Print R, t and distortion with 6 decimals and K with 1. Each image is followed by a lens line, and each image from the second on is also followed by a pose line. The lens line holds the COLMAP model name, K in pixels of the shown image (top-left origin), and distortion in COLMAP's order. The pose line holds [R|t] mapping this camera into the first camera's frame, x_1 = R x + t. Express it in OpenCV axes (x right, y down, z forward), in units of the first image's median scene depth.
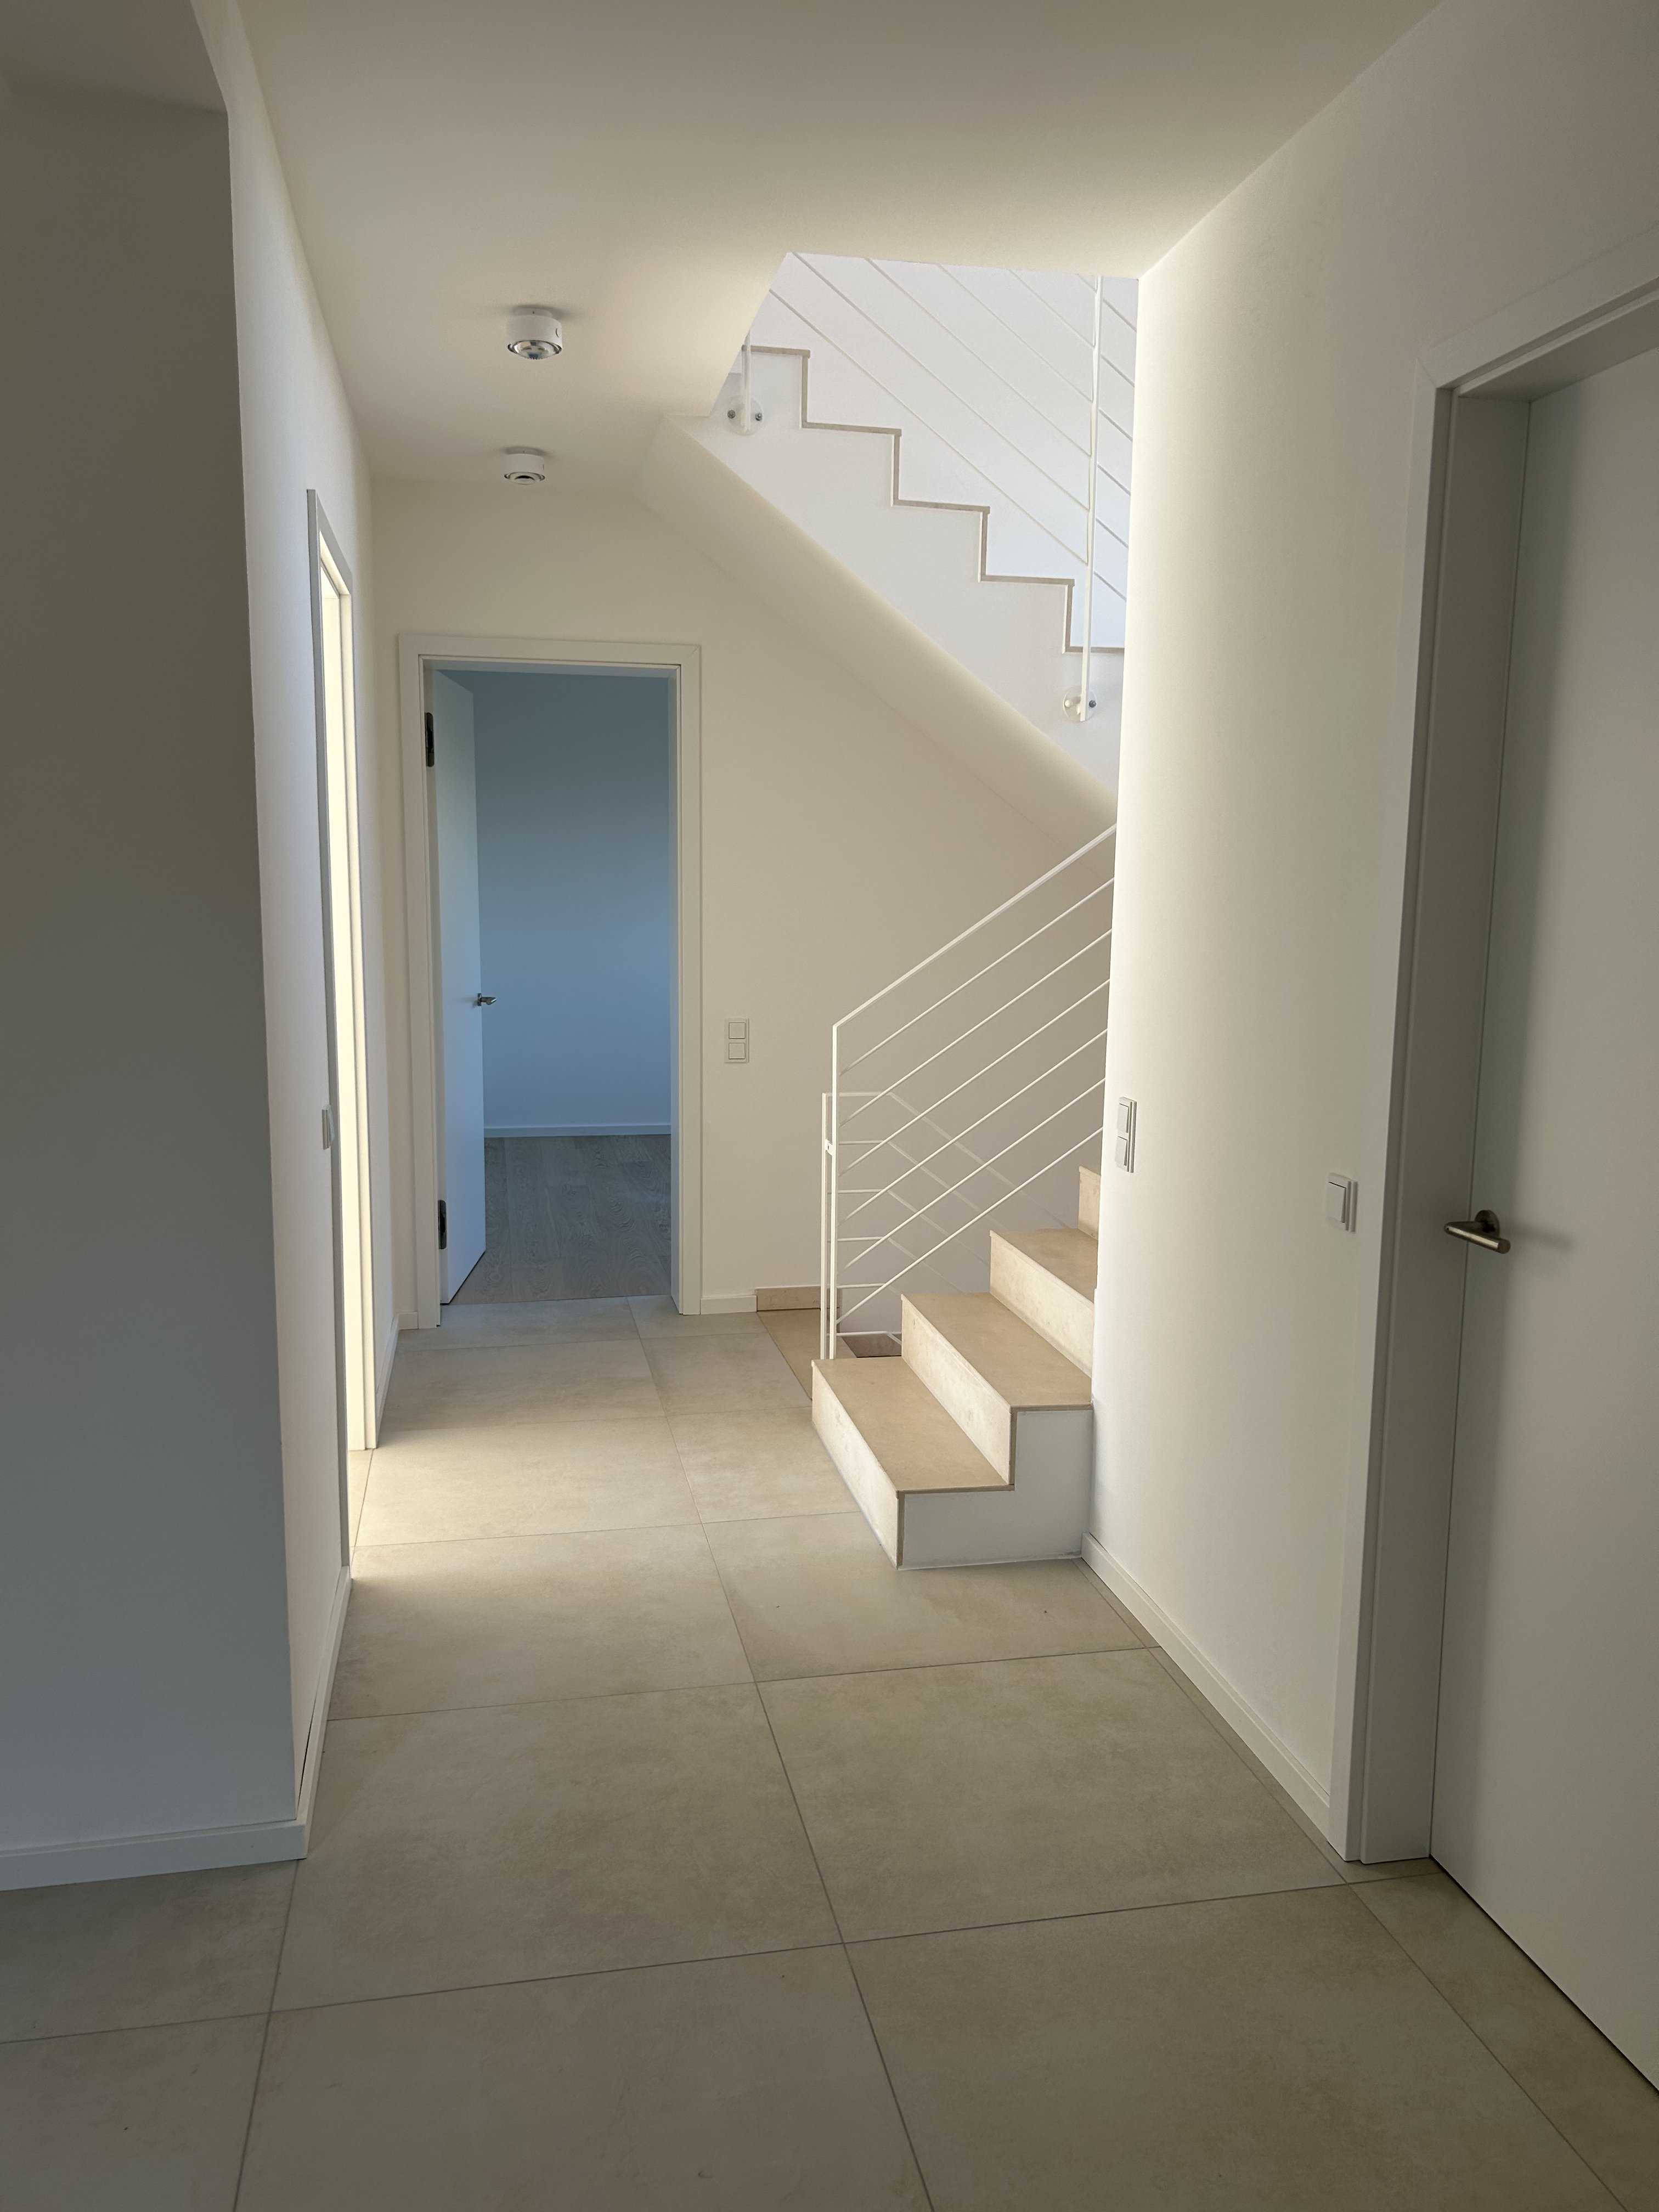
lens RADIAL K [[1639.7, 0, 829.5], [0, 1639.7, 1106.0], [0, 0, 1]] dist [0.052579, -0.062295]
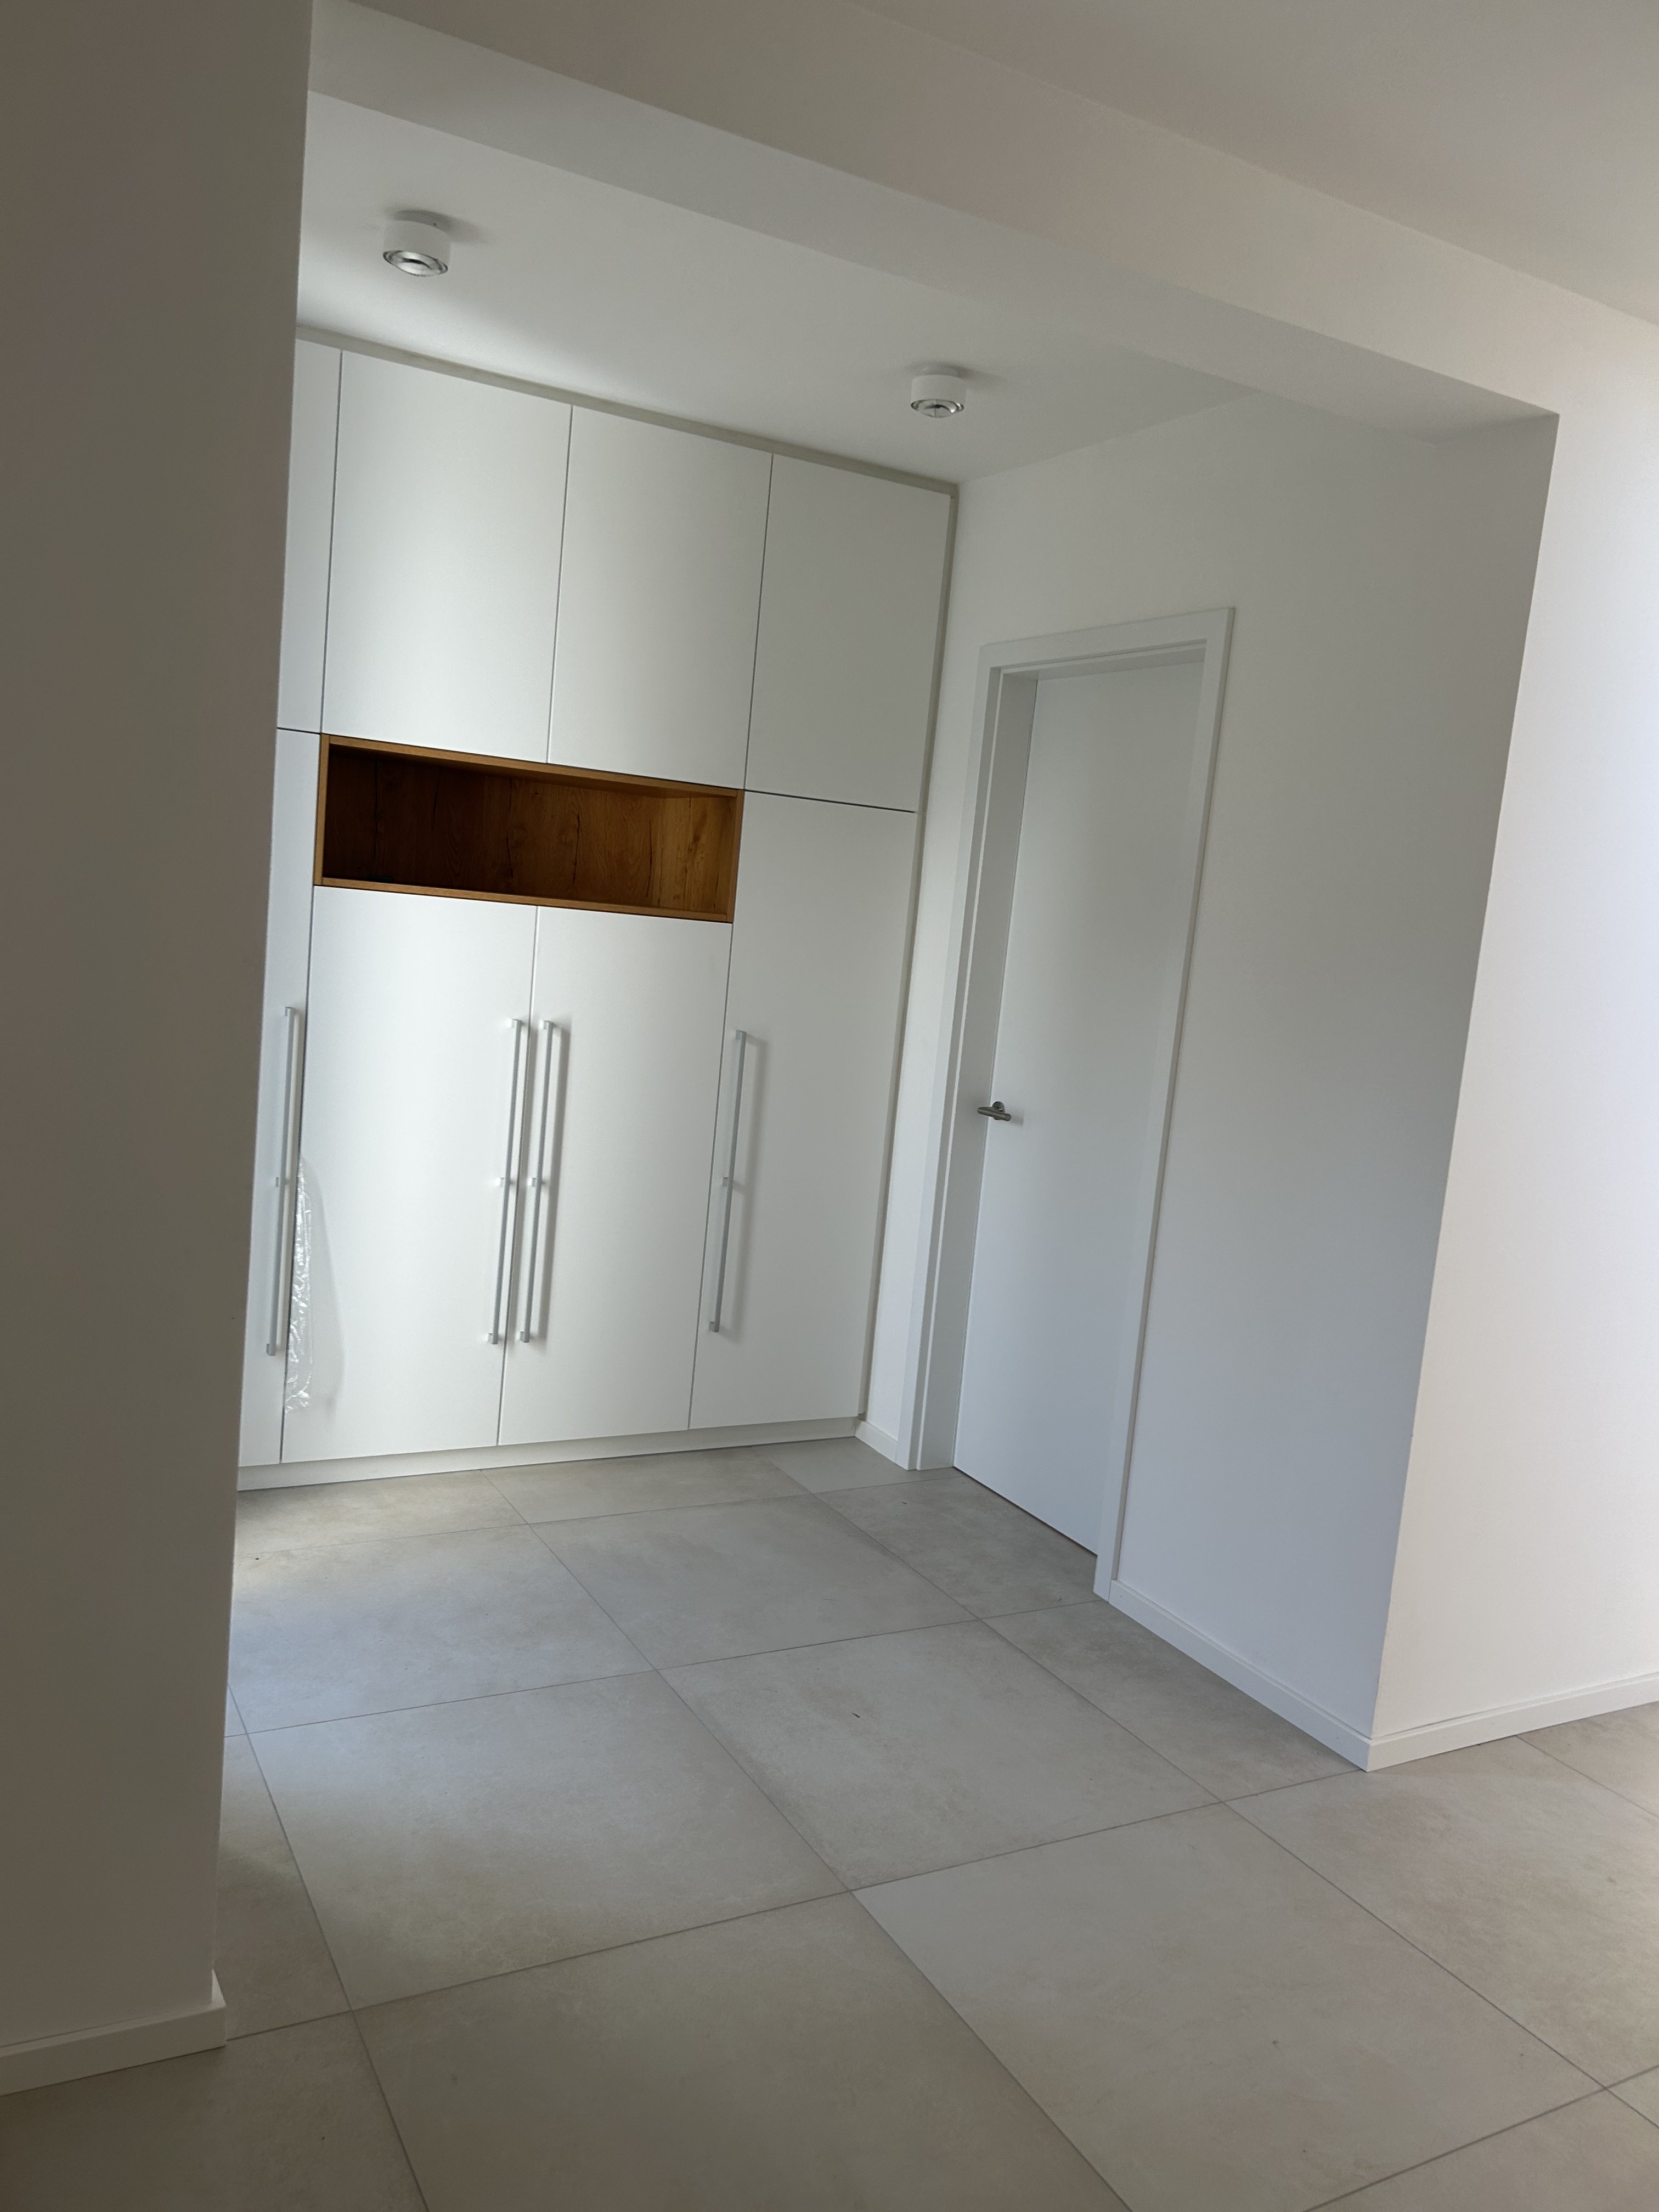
lens RADIAL K [[1634.3, 0, 829.5], [0, 1634.3, 1080.4], [0, 0, 1]] dist [0.098736, -0.083030]
pose [[0.300361, 0.110674, -0.947383, 0.396112], [-0.202382, 0.978025, 0.050090, -0.021674], [0.932108, 0.176688, 0.316159, 0.073663]]
